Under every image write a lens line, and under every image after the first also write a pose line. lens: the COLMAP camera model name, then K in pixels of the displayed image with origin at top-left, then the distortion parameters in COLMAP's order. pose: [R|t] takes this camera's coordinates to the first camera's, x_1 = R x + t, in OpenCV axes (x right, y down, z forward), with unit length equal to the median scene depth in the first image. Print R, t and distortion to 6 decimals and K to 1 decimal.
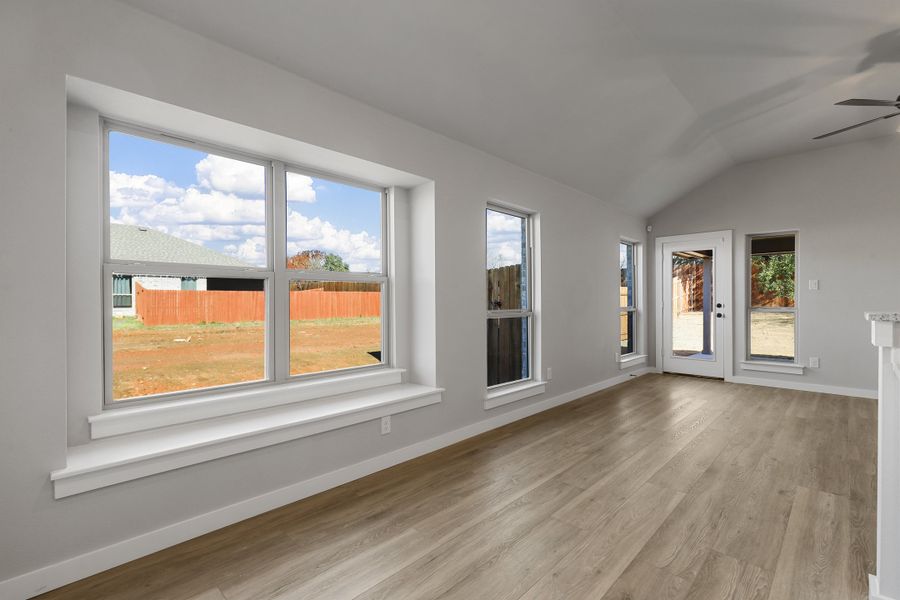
lens RADIAL K [[408.0, 0, 449.1], [0, 408.0, 303.6], [0, 0, 1]] dist [-0.000115, 0.000163]
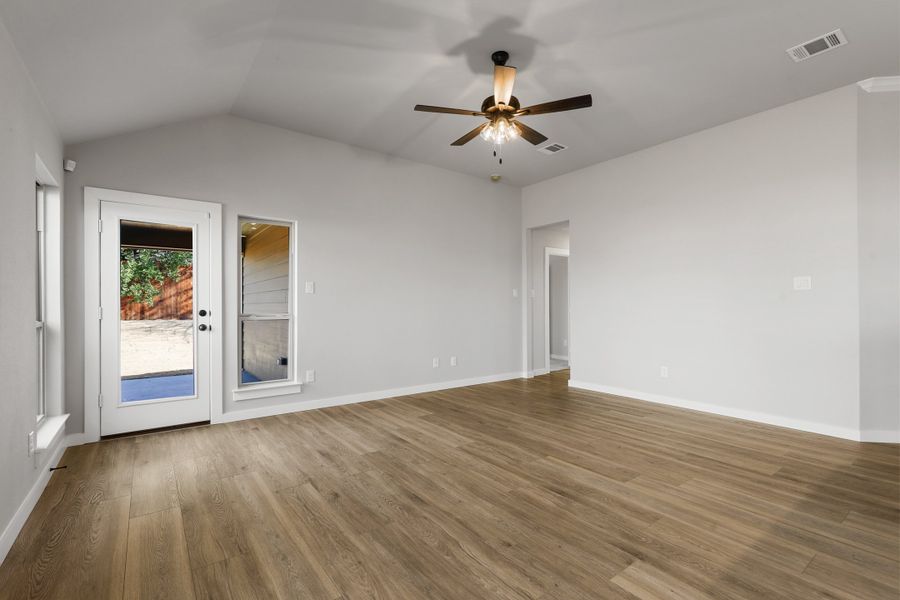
lens RADIAL K [[407.9, 0, 452.0], [0, 407.9, 304.1], [0, 0, 1]] dist [-0.001586, -0.000279]
pose [[0.153277, 0.006566, 0.988161, 0.064300], [0.007215, 0.999944, -0.007764, -0.001758], [-0.988157, 0.008320, 0.153222, 0.494767]]
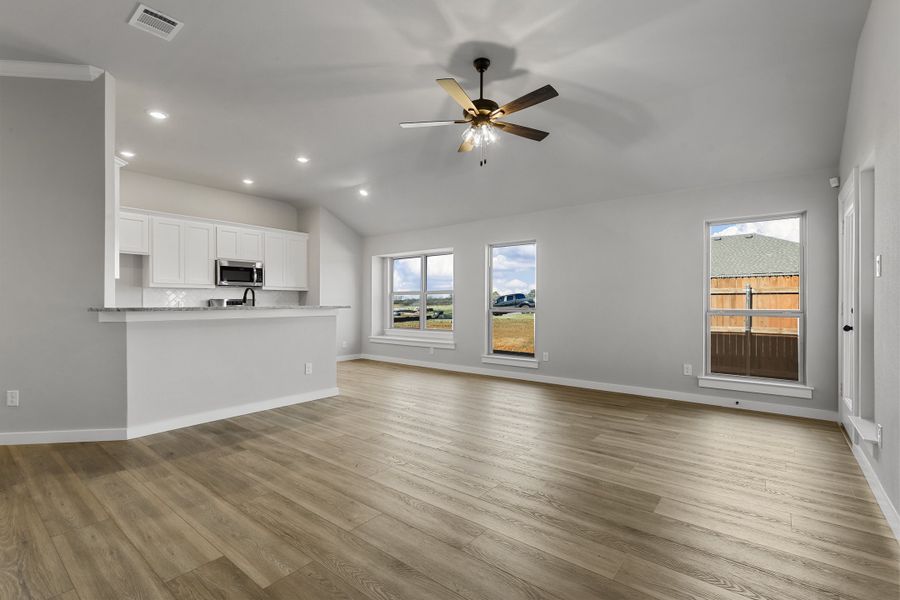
lens RADIAL K [[407.9, 0, 452.0], [0, 407.9, 304.1], [0, 0, 1]] dist [-0.001586, -0.000279]
pose [[0.105731, 0.005577, -0.994379, 1.141975], [-0.007603, 0.999960, 0.004800, -0.002569], [0.994366, 0.007053, 0.105769, 0.414799]]
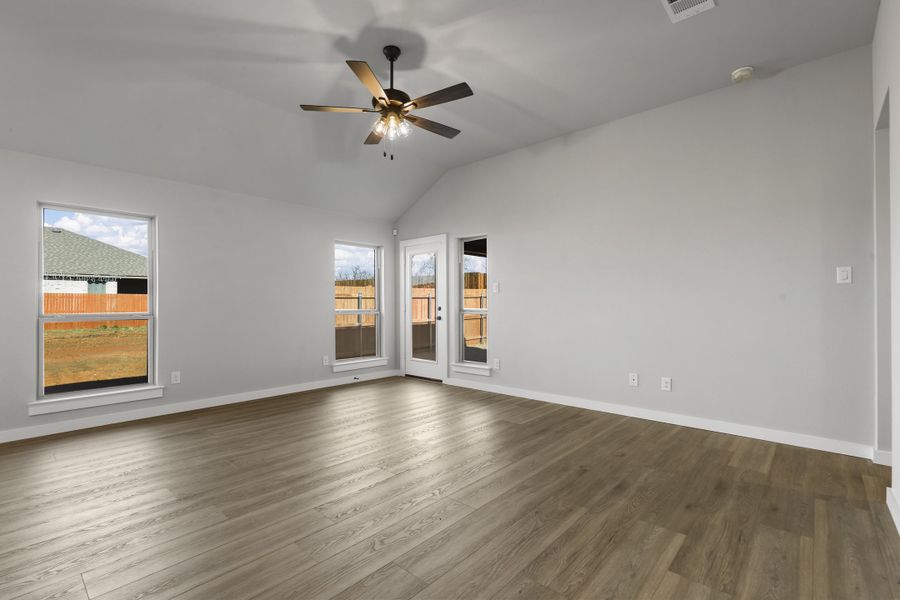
lens RADIAL K [[407.9, 0, 452.0], [0, 407.9, 304.1], [0, 0, 1]] dist [-0.001586, -0.000279]
pose [[0.999000, -0.001355, 0.044687, 0.648340], [0.001657, 0.999976, -0.006712, 0.000835], [-0.044677, 0.006779, 0.998978, -0.011504]]
